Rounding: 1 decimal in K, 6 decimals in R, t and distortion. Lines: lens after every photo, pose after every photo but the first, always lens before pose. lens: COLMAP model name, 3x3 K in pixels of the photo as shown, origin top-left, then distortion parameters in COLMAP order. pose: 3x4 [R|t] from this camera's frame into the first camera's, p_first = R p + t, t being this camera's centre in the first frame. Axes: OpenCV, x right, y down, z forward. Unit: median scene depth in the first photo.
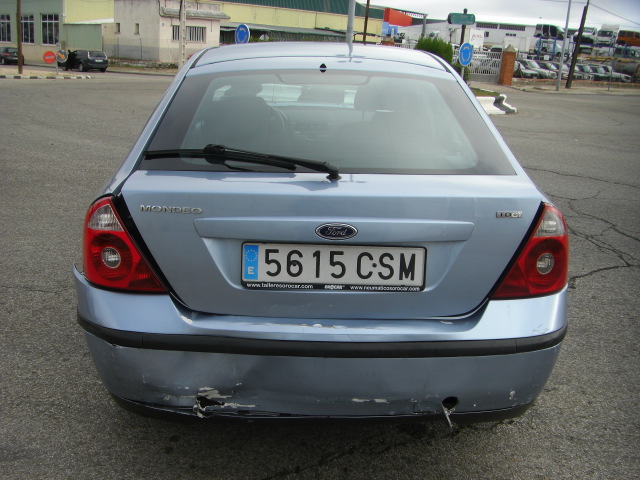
lens RADIAL K [[715.2, 0, 301.1], [0, 715.2, 259.2], [0, 0, 1]] dist [-0.167612, 0.000000]
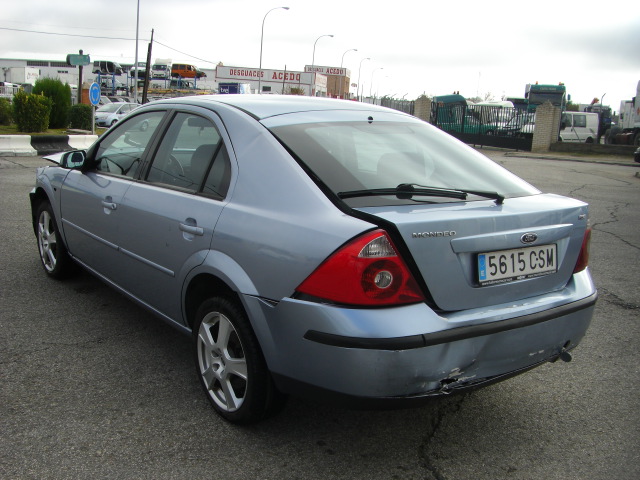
lens RADIAL K [[715.2, 0, 287.3], [0, 715.2, 274.0], [0, 0, 1]] dist [-0.167612, 0.000000]
pose [[0.832645, -0.127105, 0.539024, -1.033693], [0.143163, 0.989624, 0.012212, -0.049261], [-0.534983, 0.067000, 0.842202, 0.056435]]
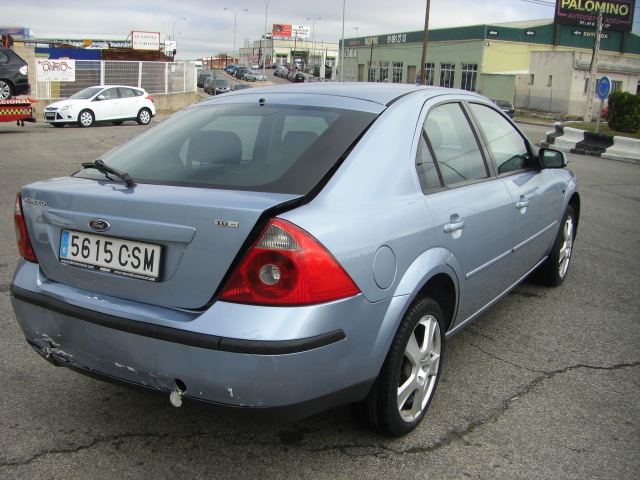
lens RADIAL K [[715.2, 0, 307.7], [0, 715.2, 263.8], [0, 0, 1]] dist [-0.167612, 0.000000]
pose [[0.843270, 0.108809, -0.526361, 0.944056], [-0.141976, 0.989605, -0.022886, 0.005788], [0.518400, 0.094030, 0.849953, 0.109051]]
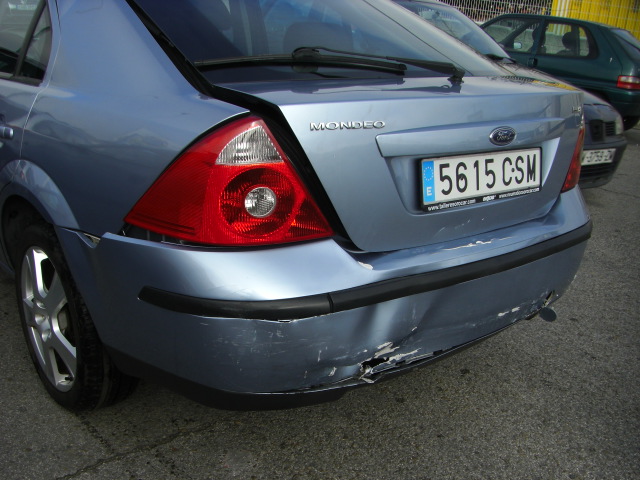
lens RADIAL K [[715.2, 0, 284.8], [0, 715.2, 277.3], [0, 0, 1]] dist [-0.167612, 0.000000]
pose [[0.793086, -0.201026, 0.574981, -0.660280], [0.148419, 0.979296, 0.137666, -0.023601], [-0.590751, -0.023843, 0.806502, 0.391453]]
